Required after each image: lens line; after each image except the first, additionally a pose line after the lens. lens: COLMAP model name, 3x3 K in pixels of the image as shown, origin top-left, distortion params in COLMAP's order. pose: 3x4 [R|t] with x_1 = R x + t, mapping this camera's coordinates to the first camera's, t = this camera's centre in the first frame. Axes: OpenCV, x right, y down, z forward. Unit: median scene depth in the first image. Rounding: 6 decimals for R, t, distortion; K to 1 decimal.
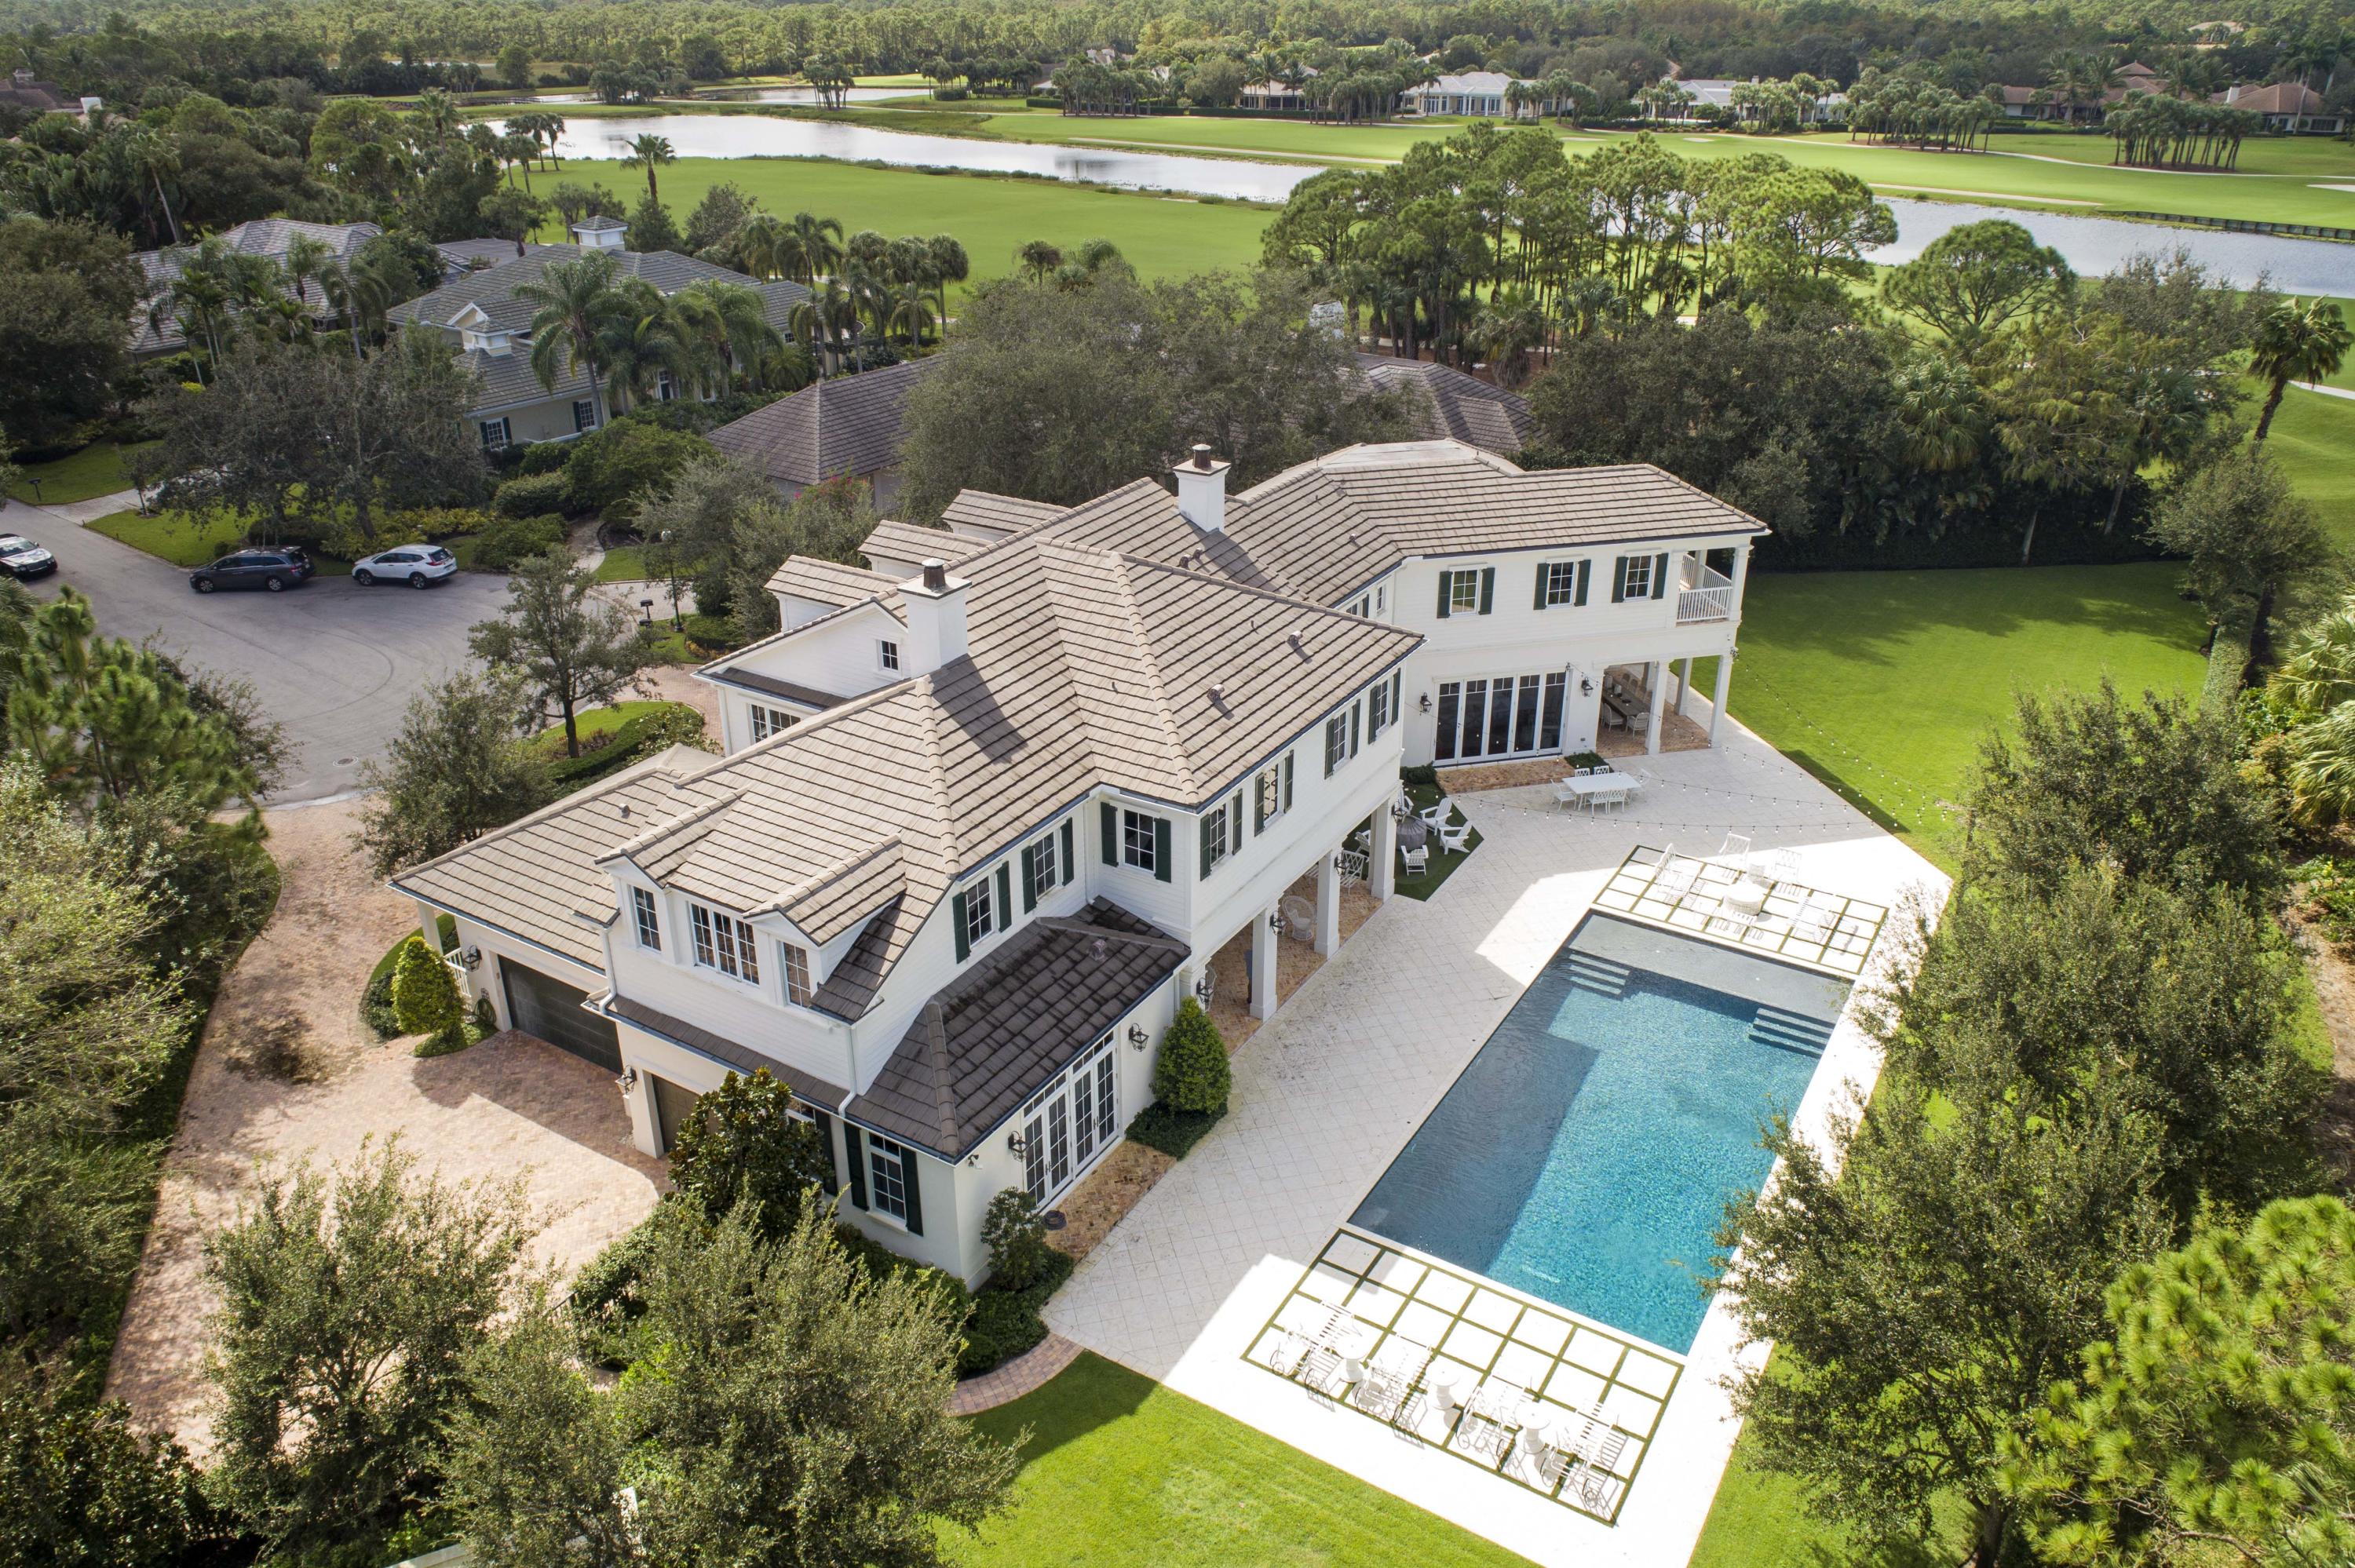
lens RADIAL K [[1700.6, 0, 1177.5], [0, 1700.6, 784.0], [0, 0, 1]] dist [-0.006350, -0.007456]
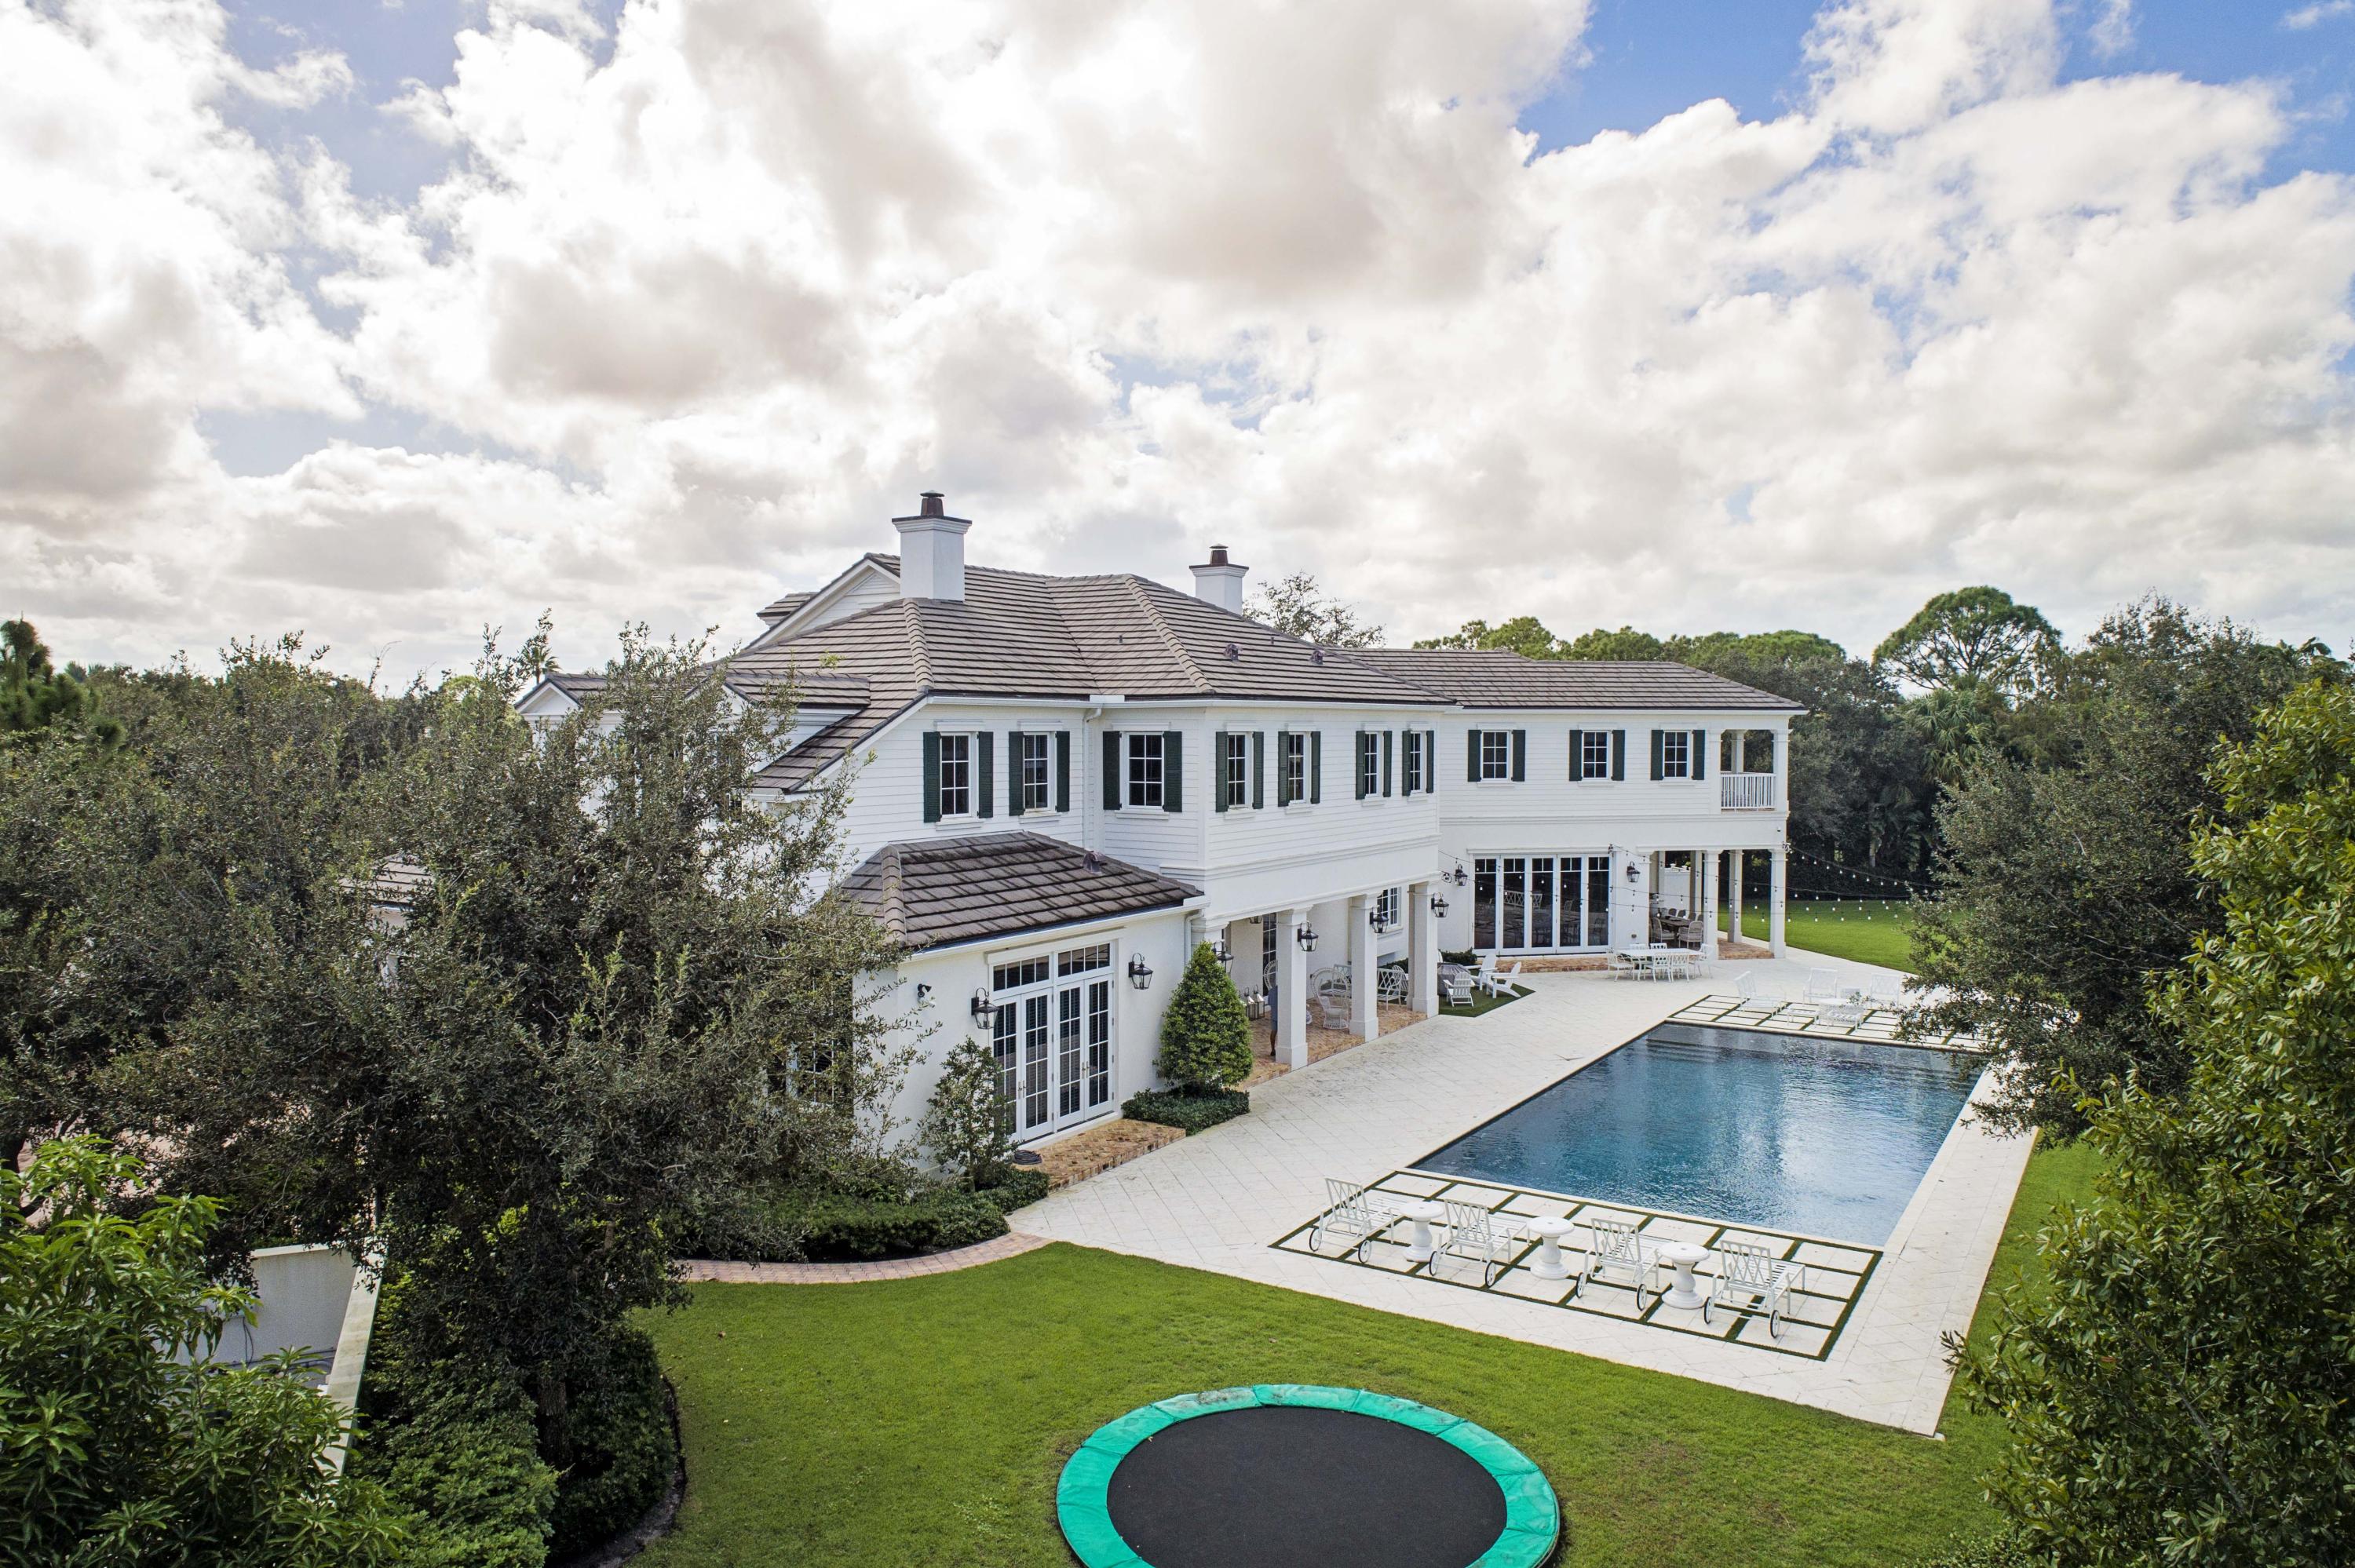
lens RADIAL K [[1616.7, 0, 1177.5], [0, 1616.7, 784.0], [0, 0, 1]] dist [-0.001470, -0.001415]
pose [[0.999882, 0.004592, -0.014667, 0.004559], [-0.009901, 0.922387, -0.386141, 0.277820], [0.011755, 0.386241, 0.922323, 0.184360]]
